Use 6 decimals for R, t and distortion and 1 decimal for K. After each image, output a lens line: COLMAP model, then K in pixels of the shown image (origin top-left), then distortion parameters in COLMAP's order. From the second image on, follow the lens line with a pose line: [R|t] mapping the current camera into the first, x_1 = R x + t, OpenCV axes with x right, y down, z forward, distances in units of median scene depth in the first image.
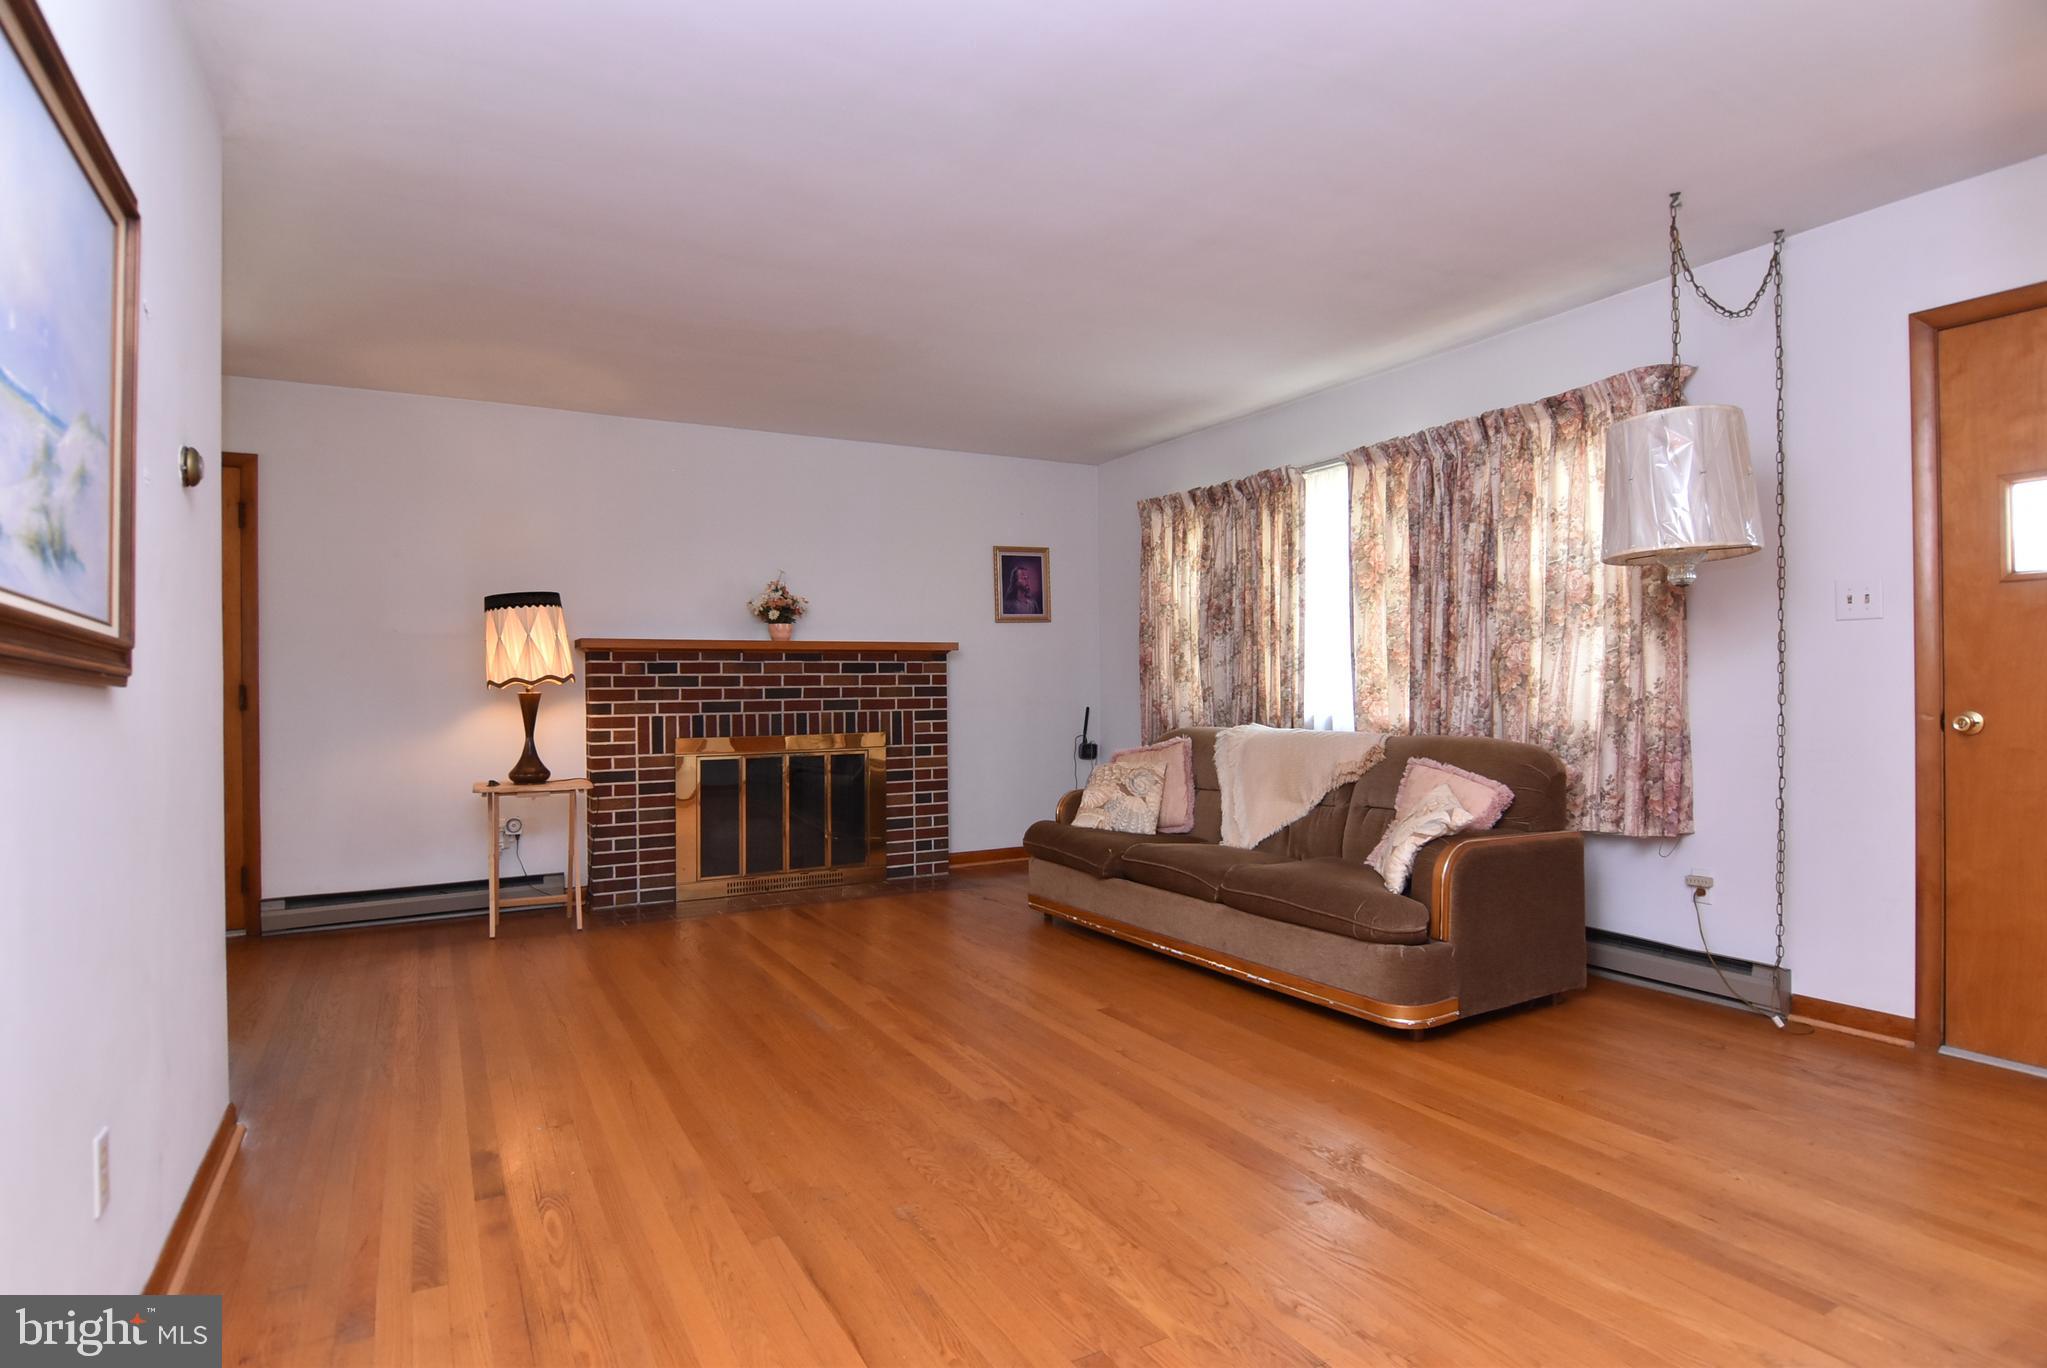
lens RADIAL K [[1087.4, 0, 1026.2], [0, 1087.4, 674.6], [0, 0, 1]] dist [-0.006320, -0.010119]
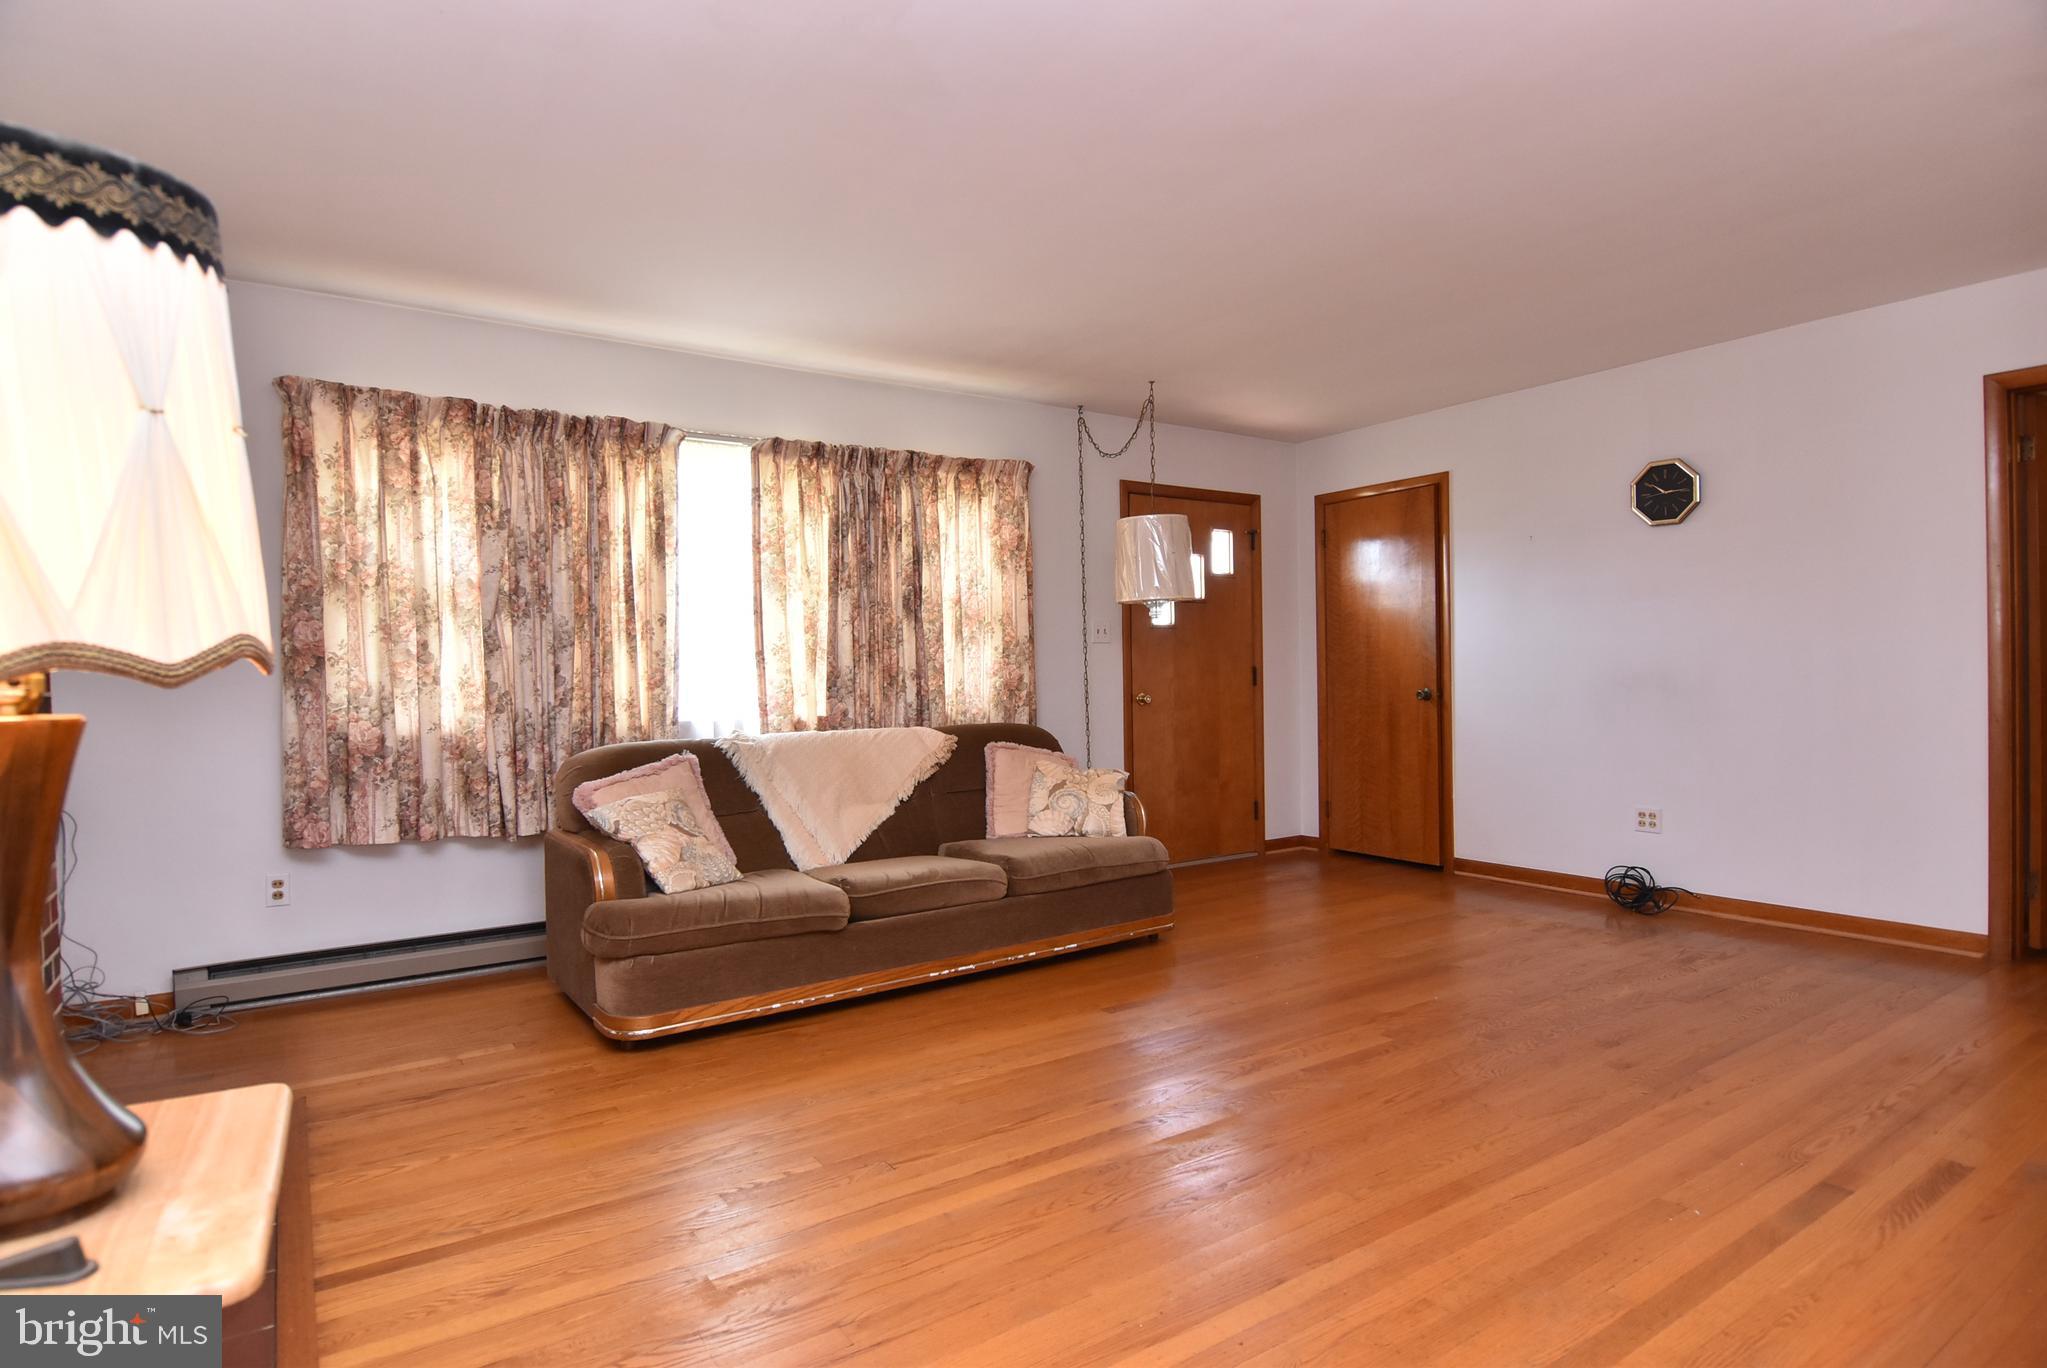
lens RADIAL K [[1087.4, 0, 1030.8], [0, 1087.4, 683.9], [0, 0, 1]] dist [-0.006320, -0.010119]
pose [[-0.091285, 0.002833, 0.995821, -0.590411], [0.007605, 0.999969, -0.002148, 0.010945], [-0.995796, 0.007378, -0.091304, 0.765562]]
